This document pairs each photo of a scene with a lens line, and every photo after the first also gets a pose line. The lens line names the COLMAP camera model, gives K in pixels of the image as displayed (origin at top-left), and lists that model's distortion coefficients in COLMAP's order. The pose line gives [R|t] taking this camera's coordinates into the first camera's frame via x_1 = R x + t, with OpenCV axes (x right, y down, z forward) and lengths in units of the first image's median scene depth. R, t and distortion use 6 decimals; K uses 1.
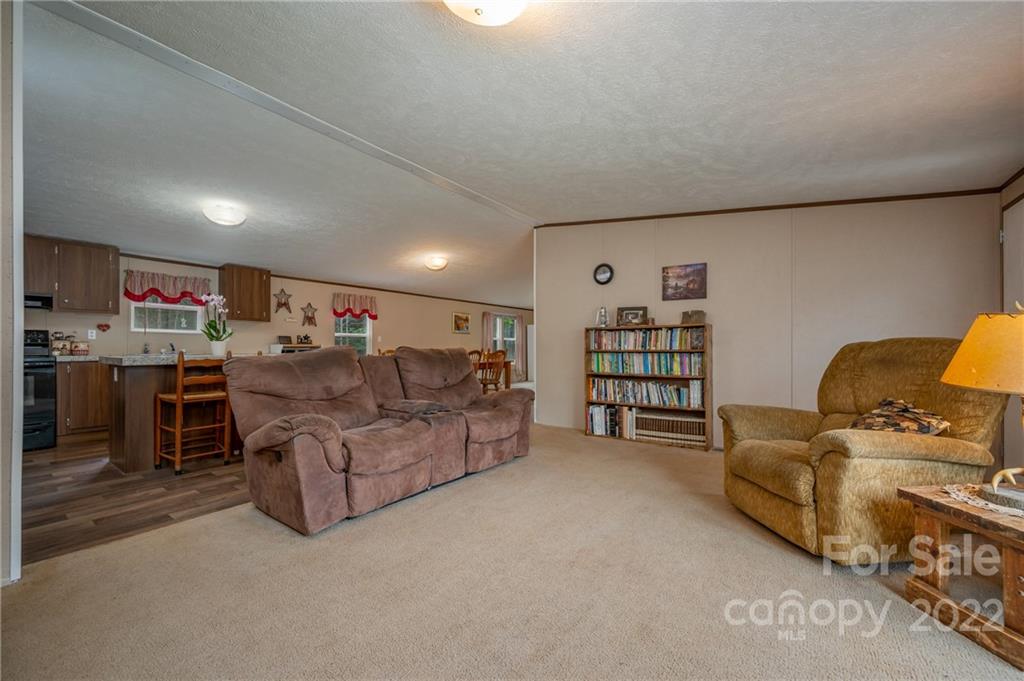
lens RADIAL K [[398.5, 0, 512.3], [0, 398.5, 345.8], [0, 0, 1]] dist [-0.000692, -0.000315]
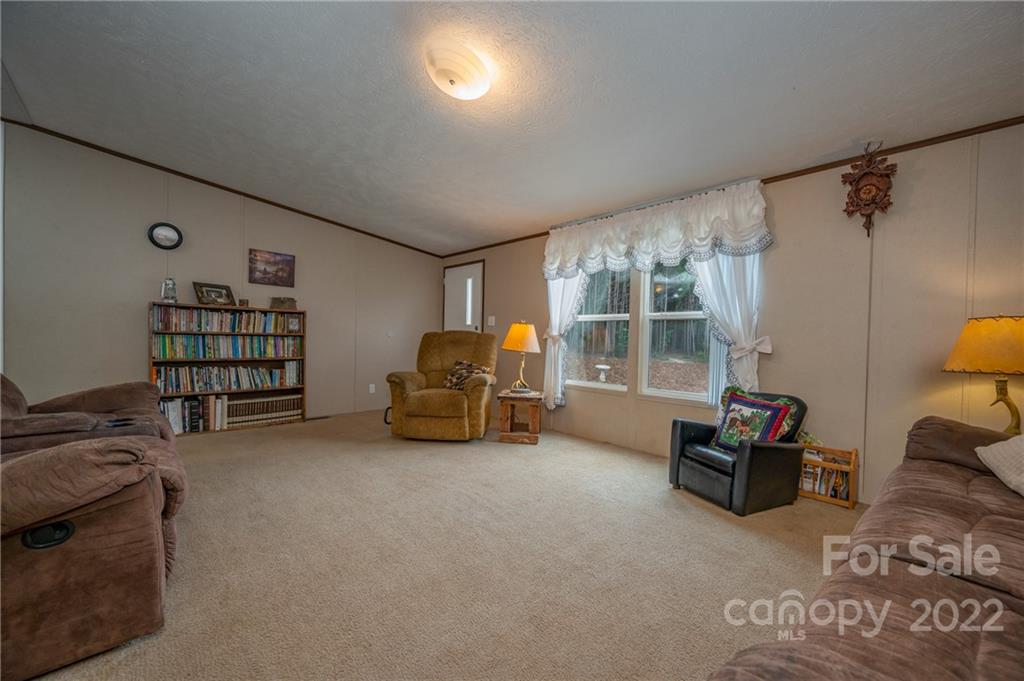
lens RADIAL K [[398.5, 0, 512.3], [0, 398.5, 345.8], [0, 0, 1]] dist [-0.000692, -0.000315]
pose [[0.195002, -0.009209, 0.980760, -0.469197], [-0.025876, 0.999560, 0.014530, 0.011017], [-0.980461, -0.028212, 0.194678, 0.173131]]
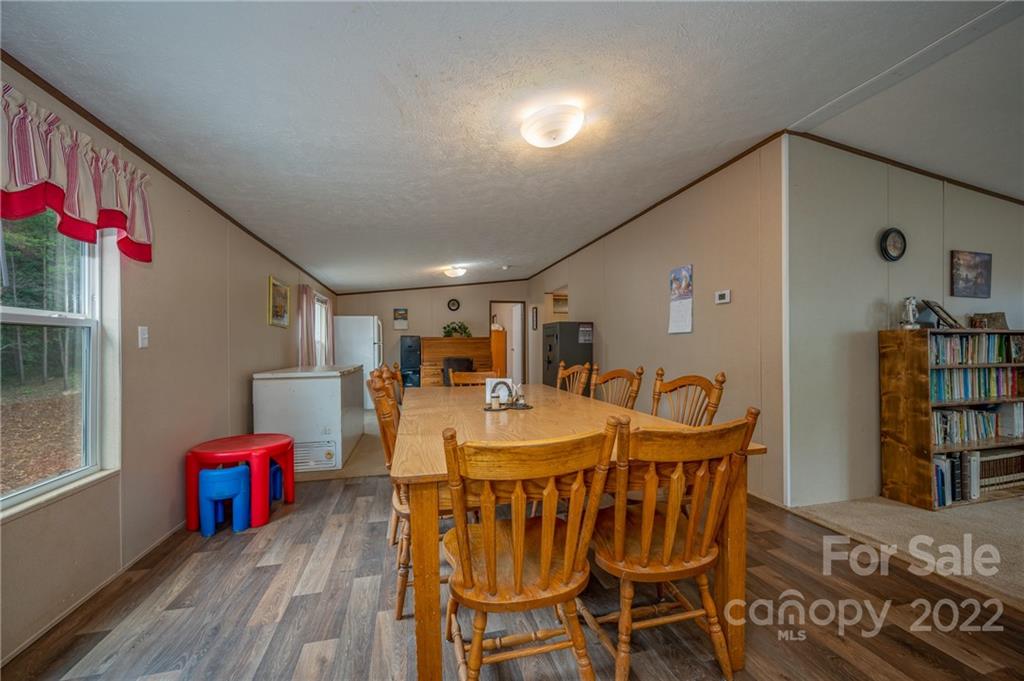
lens RADIAL K [[398.5, 0, 512.3], [0, 398.5, 345.8], [0, 0, 1]] dist [-0.000692, -0.000315]
pose [[0.641804, 0.002384, 0.766865, -0.712648], [-0.004034, 0.999992, 0.000267, -0.019444], [-0.766858, -0.003265, 0.641809, 1.174685]]
